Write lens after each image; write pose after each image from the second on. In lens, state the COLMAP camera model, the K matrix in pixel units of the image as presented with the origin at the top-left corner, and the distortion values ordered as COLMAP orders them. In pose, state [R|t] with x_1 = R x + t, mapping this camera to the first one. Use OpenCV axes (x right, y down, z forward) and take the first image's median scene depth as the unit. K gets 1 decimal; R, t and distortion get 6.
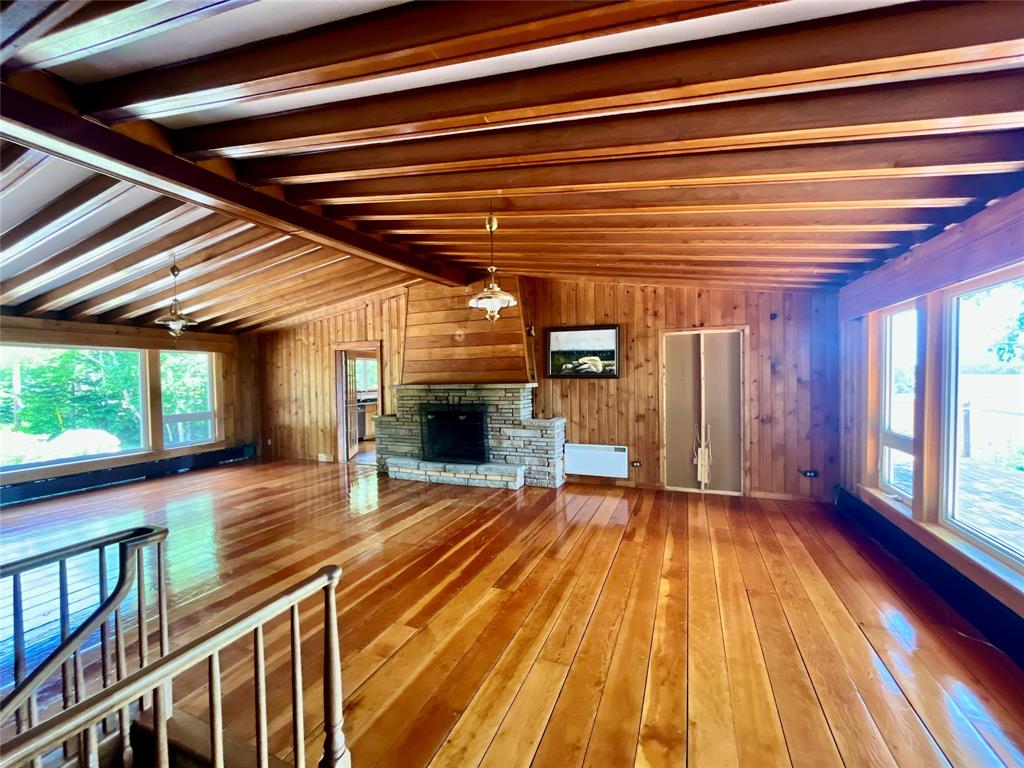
lens RADIAL K [[418.4, 0, 512.1], [0, 418.4, 385.0], [0, 0, 1]] dist [-0.002969, 0.000522]
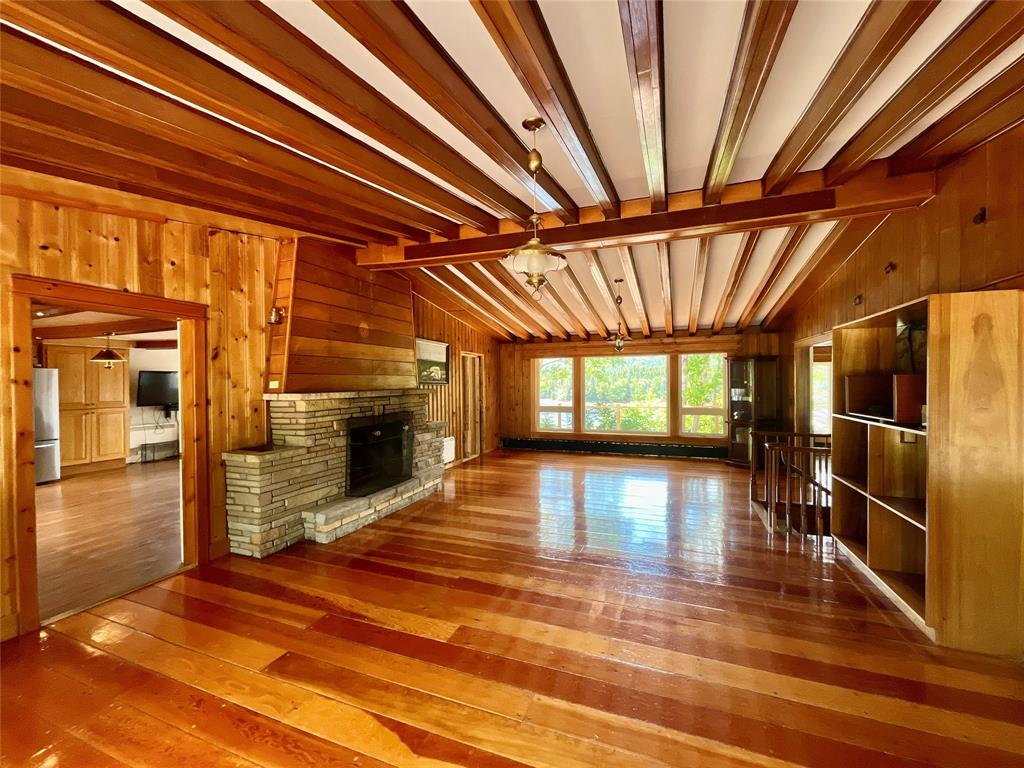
lens RADIAL K [[418.4, 0, 514.0], [0, 418.4, 385.6], [0, 0, 1]] dist [-0.002969, 0.000522]
pose [[-0.030147, 0.009411, 0.999501, -1.034557], [0.030531, 0.999498, -0.008490, 0.003969], [-0.999079, 0.030260, -0.030420, 0.828596]]
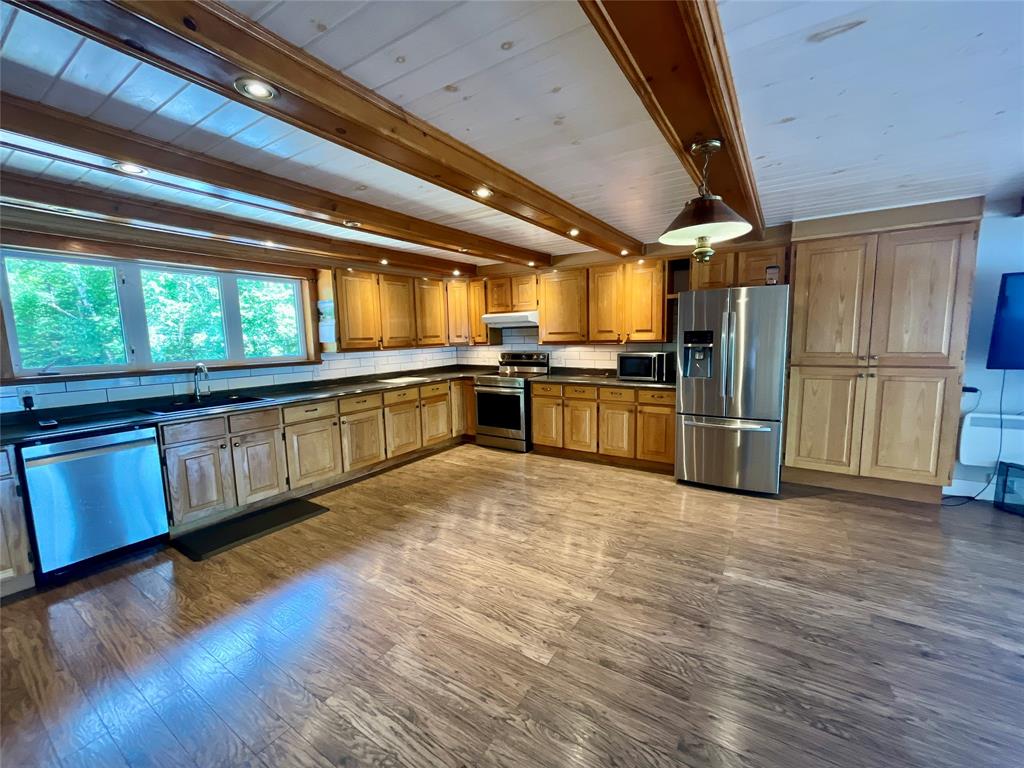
lens RADIAL K [[418.4, 0, 514.5], [0, 418.4, 382.6], [0, 0, 1]] dist [-0.002969, 0.000522]
pose [[0.983550, 0.018991, -0.179634, -0.117892], [-0.000952, 0.994989, 0.099978, -0.012806], [0.180633, -0.098163, 0.978640, 1.390599]]
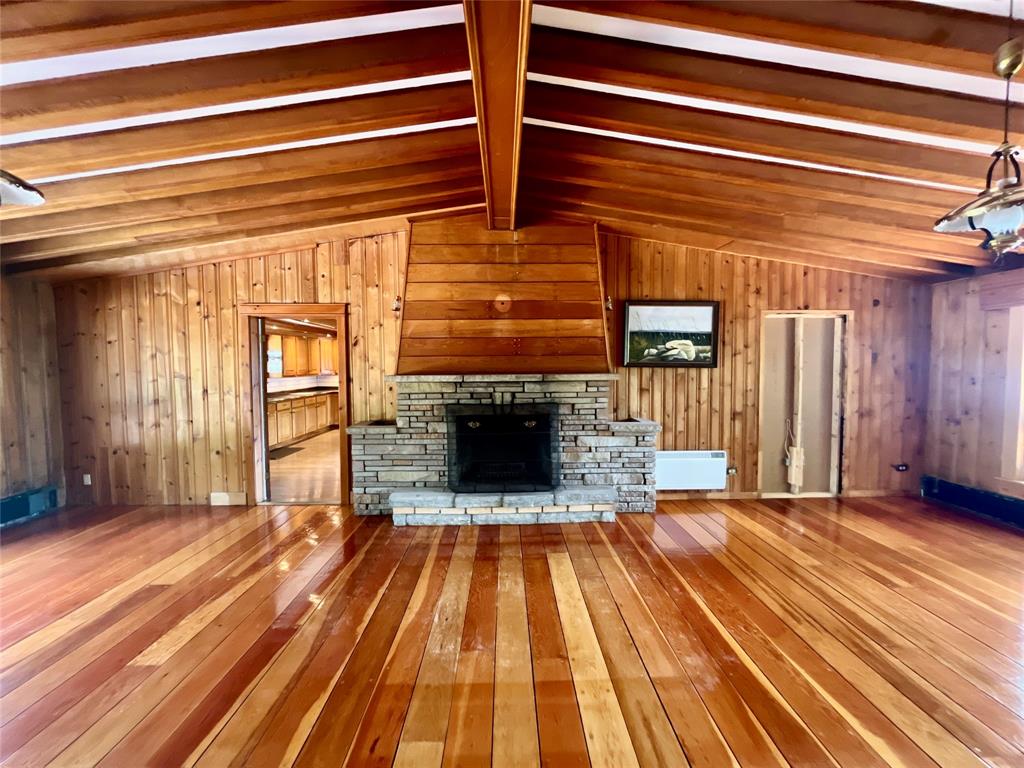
lens RADIAL K [[418.4, 0, 511.6], [0, 418.4, 383.9], [0, 0, 1]] dist [-0.002969, 0.000522]
pose [[0.914084, -0.006721, 0.405468, -0.433498], [-0.001658, 0.999792, 0.020310, -0.000260], [-0.405520, -0.019238, 0.913884, 0.413657]]
